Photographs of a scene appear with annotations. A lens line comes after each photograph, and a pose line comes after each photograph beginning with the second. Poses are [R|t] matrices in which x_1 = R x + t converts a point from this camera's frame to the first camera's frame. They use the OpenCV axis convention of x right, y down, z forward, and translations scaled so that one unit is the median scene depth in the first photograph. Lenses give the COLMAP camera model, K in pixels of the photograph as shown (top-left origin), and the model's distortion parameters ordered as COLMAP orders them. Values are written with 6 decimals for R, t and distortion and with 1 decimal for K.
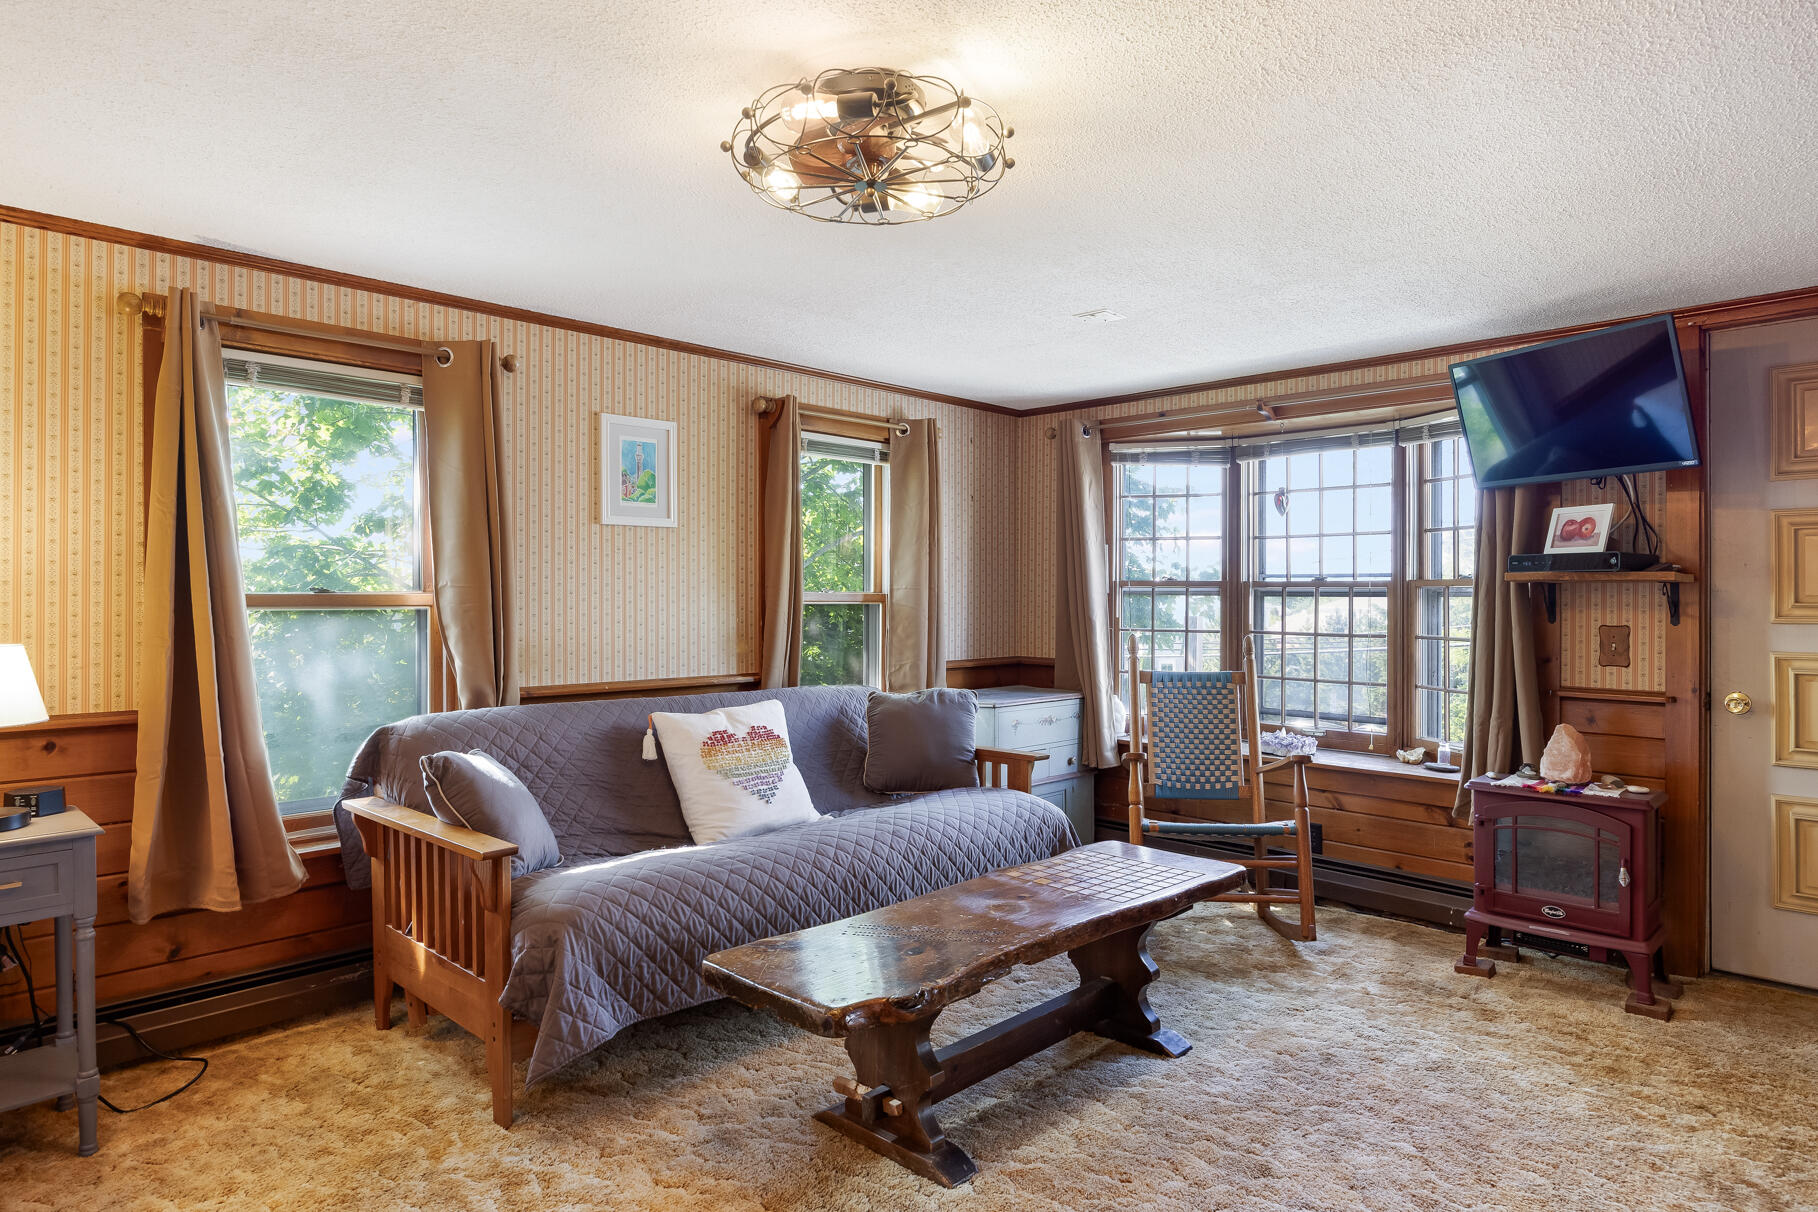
lens RADIAL K [[1051.1, 0, 907.0], [0, 1051.1, 613.5], [0, 0, 1]] dist [-0.025404, 0.001214]
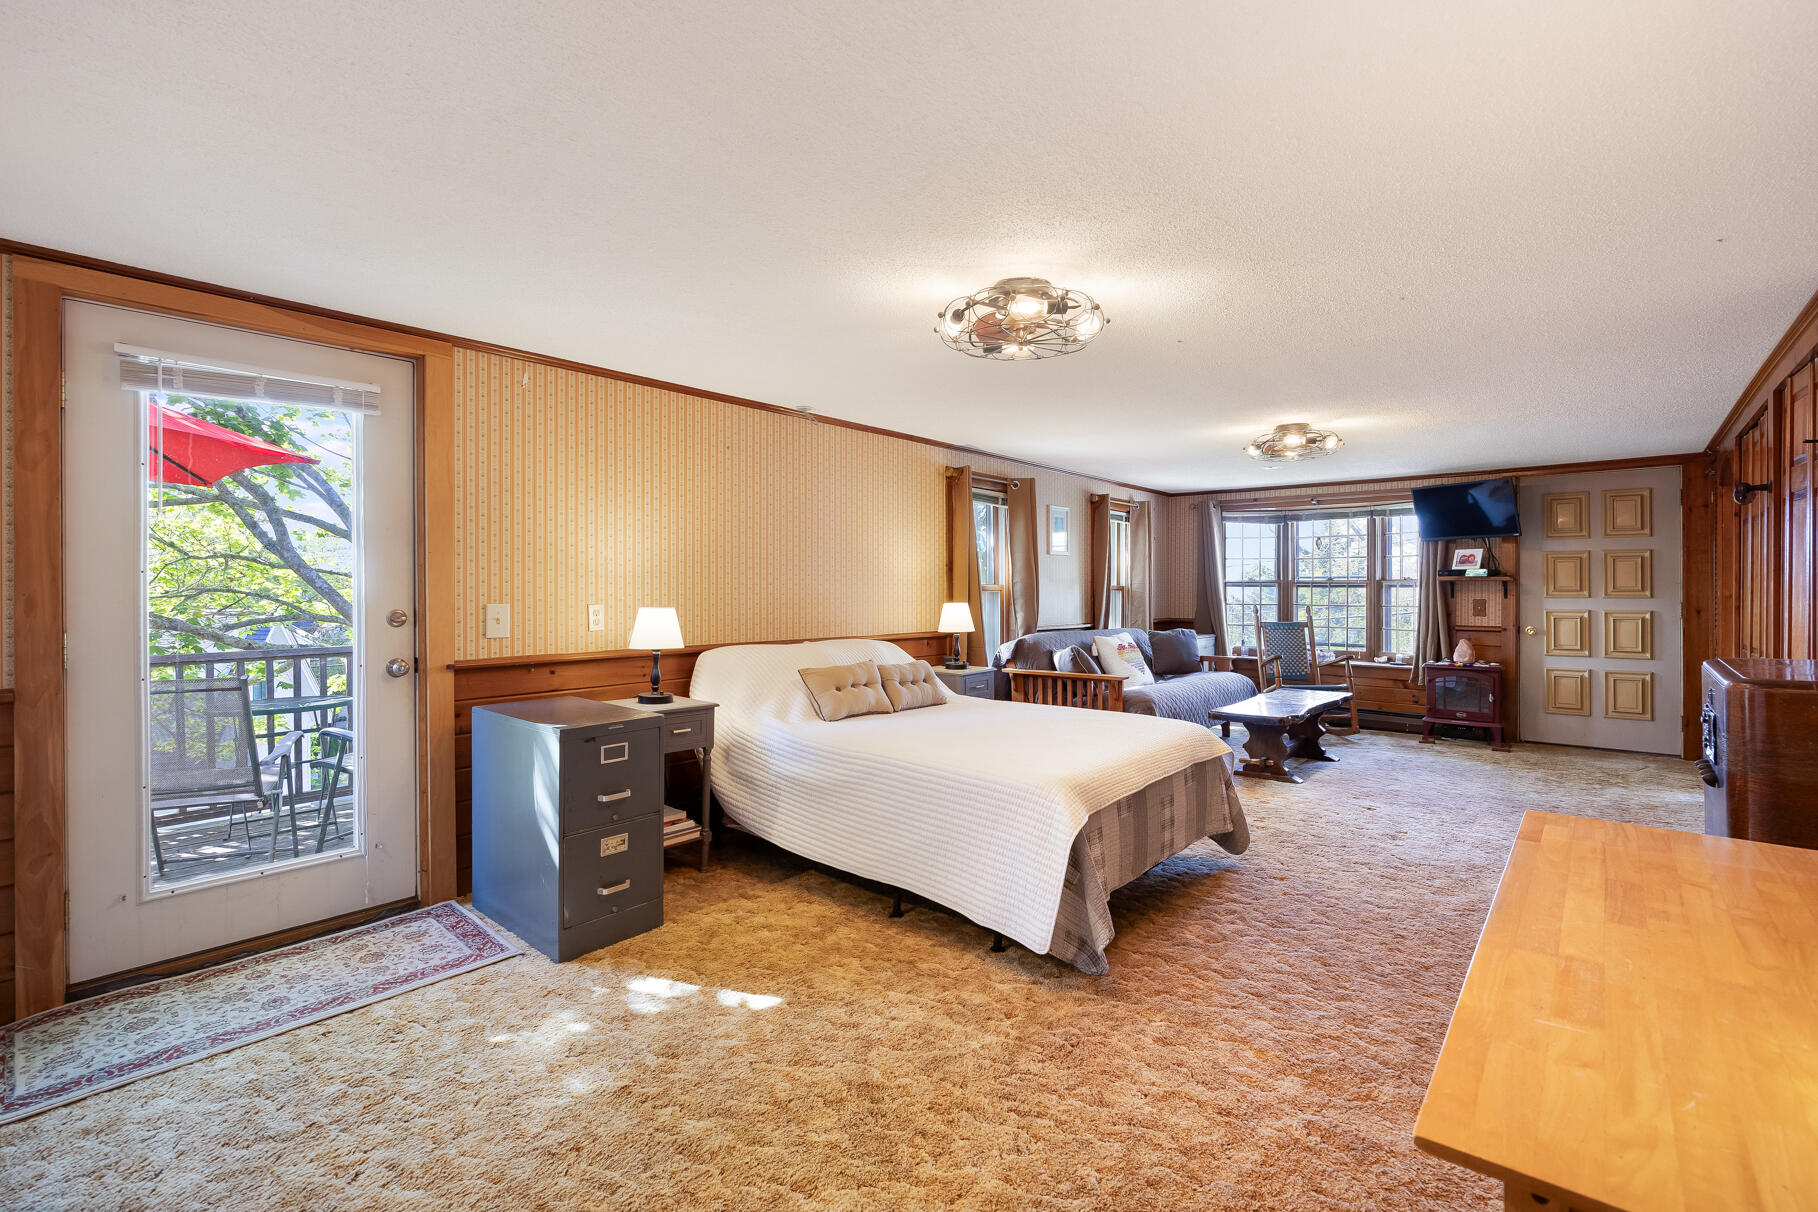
lens RADIAL K [[839.4, 0, 911.1], [0, 839.4, 595.2], [0, 0, 1]] dist [0.001012, 0.000061]
pose [[0.996247, -0.000588, 0.086556, -0.699036], [0.001216, 0.999973, -0.007207, 0.012985], [-0.086549, 0.007285, 0.996221, -0.718319]]
